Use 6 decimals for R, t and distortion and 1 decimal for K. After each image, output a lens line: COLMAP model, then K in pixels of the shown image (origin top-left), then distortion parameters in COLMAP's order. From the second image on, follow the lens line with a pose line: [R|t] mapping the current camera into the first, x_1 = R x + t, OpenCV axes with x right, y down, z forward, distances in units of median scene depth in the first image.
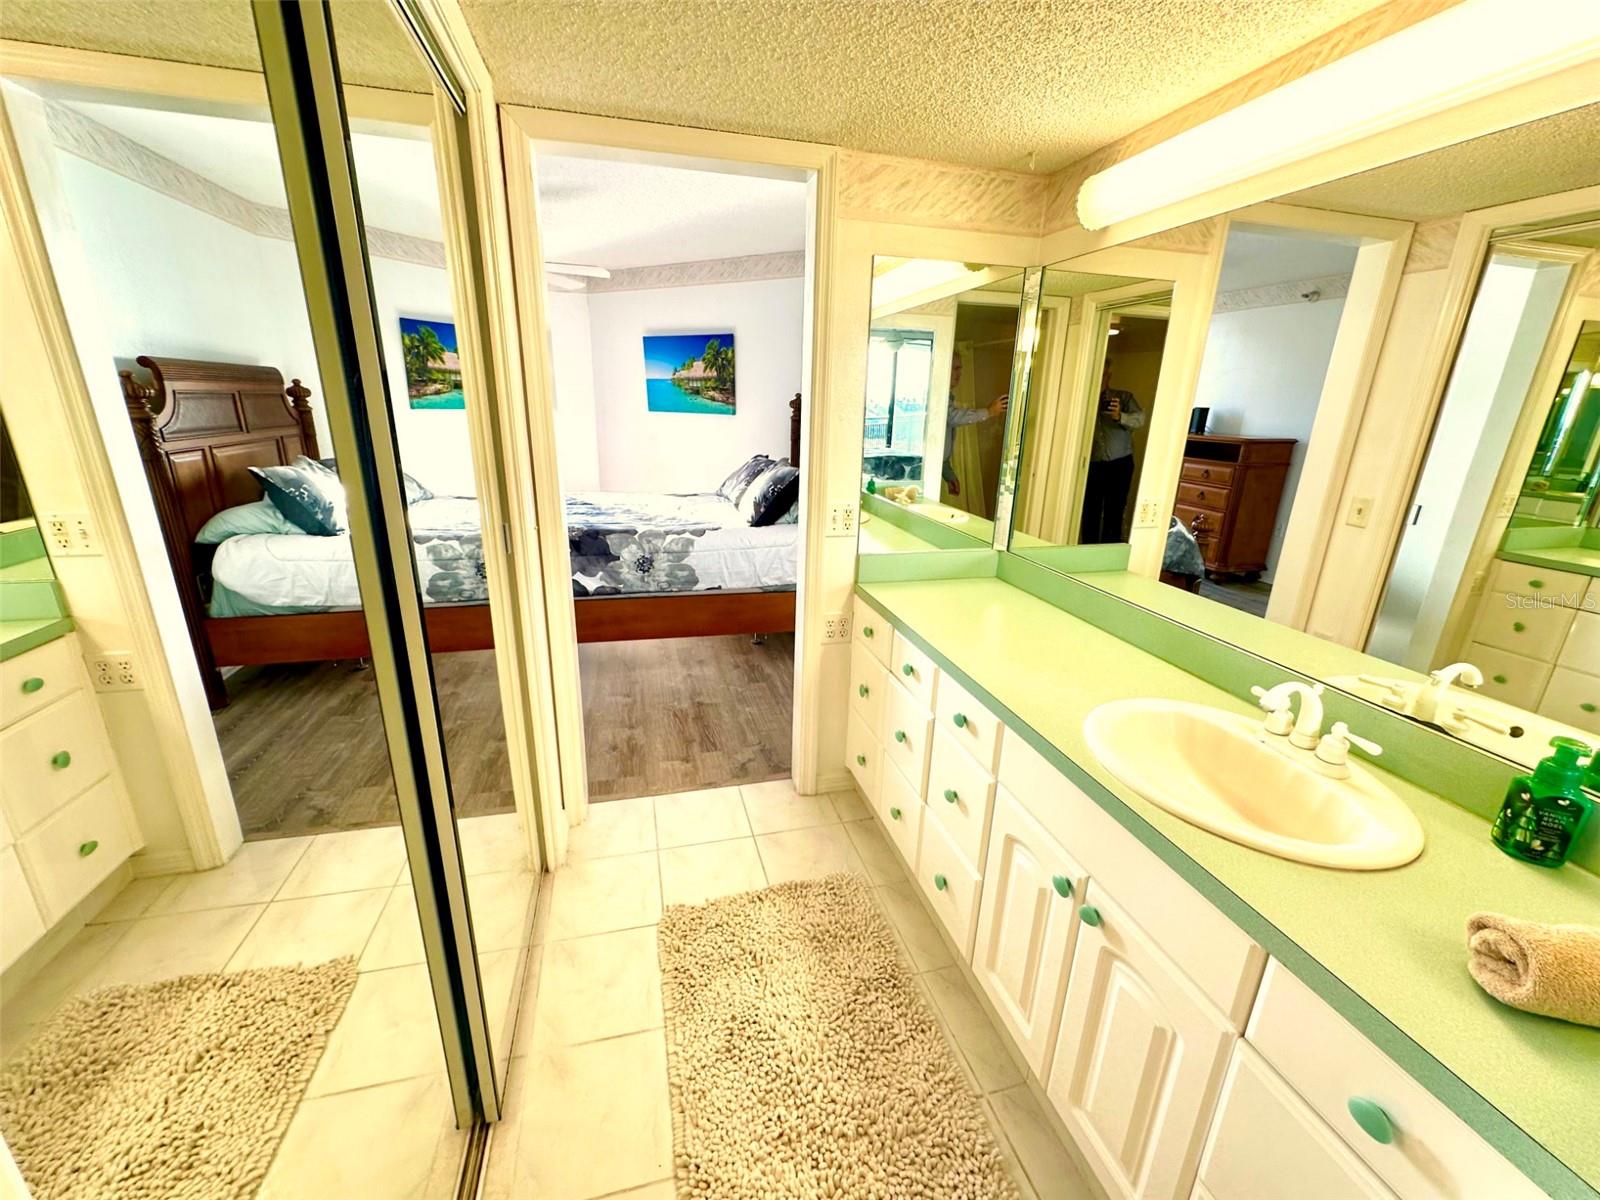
lens RADIAL K [[647.8, 0, 800.0], [0, 647.8, 600.0], [0, 0, 1]] dist [-0.001786, -0.000270]
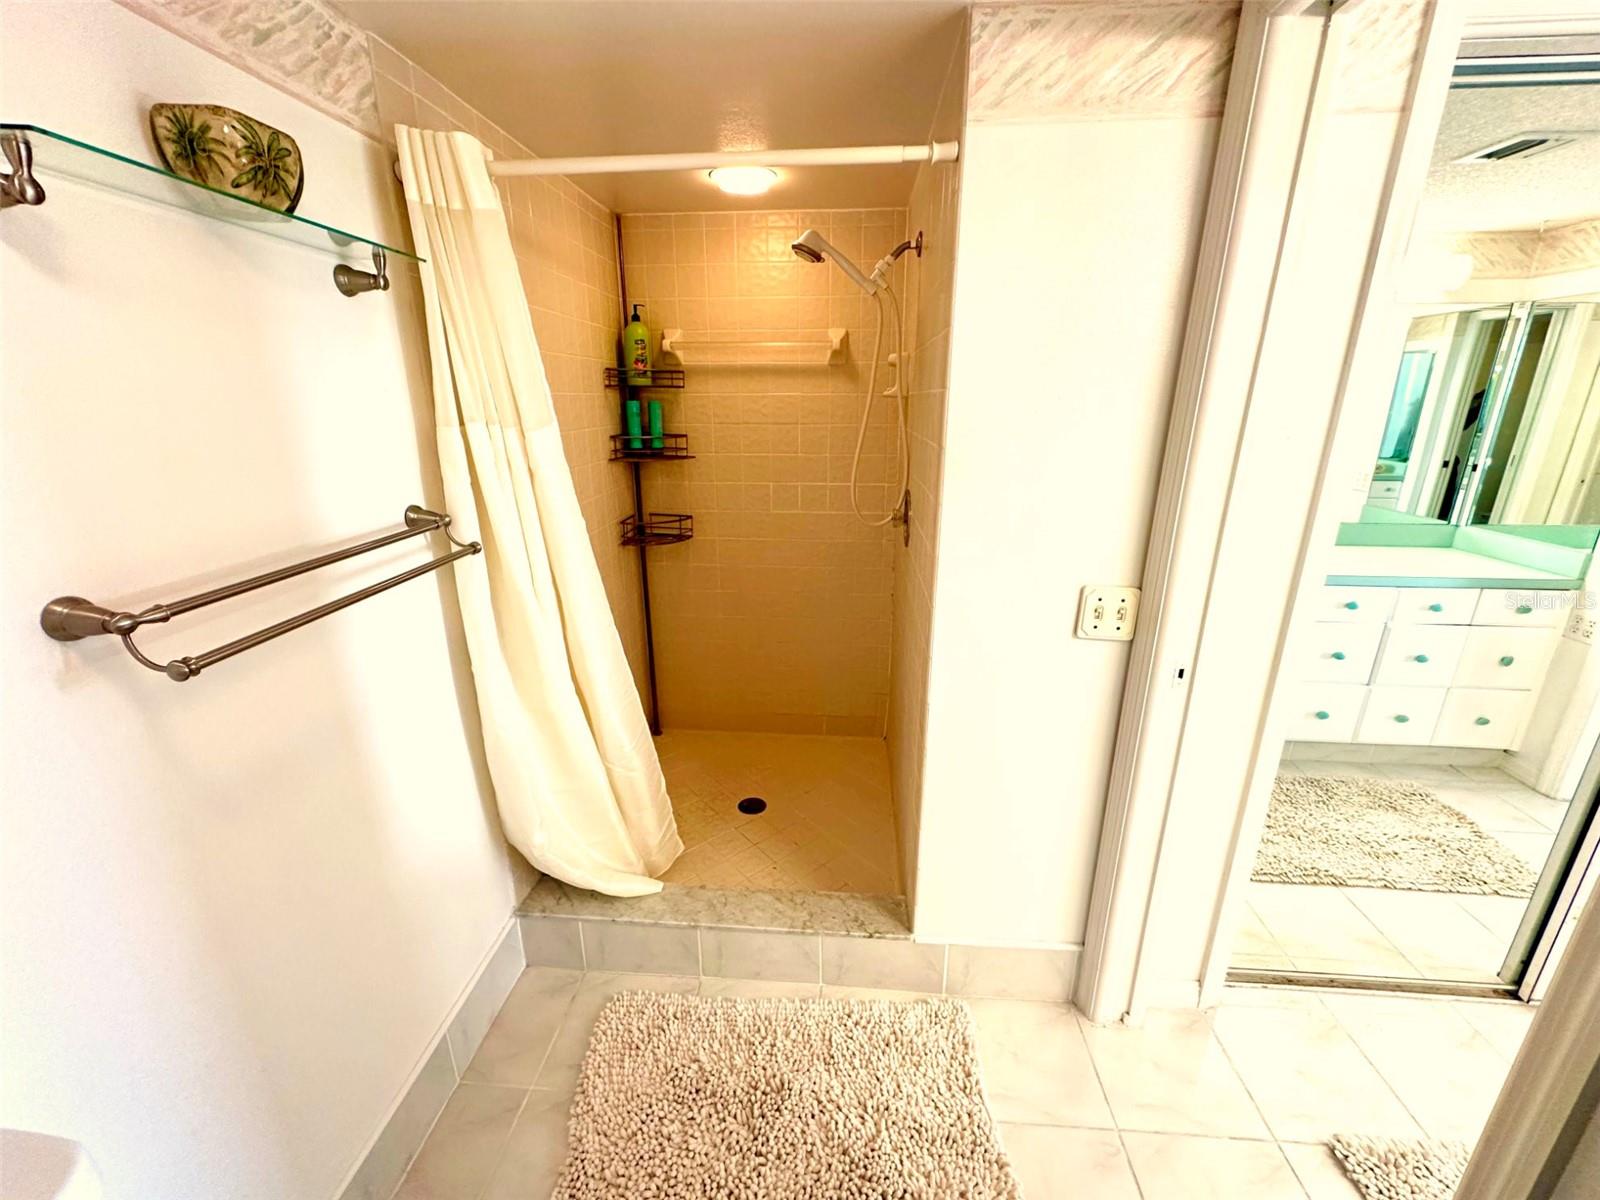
lens RADIAL K [[647.8, 0, 800.0], [0, 647.8, 600.0], [0, 0, 1]] dist [-0.001786, -0.000270]
pose [[-0.314214, 0.242843, -0.917768, 0.688232], [-0.302864, 0.890575, 0.339338, 0.103498], [0.899746, 0.384584, -0.206282, -0.214403]]
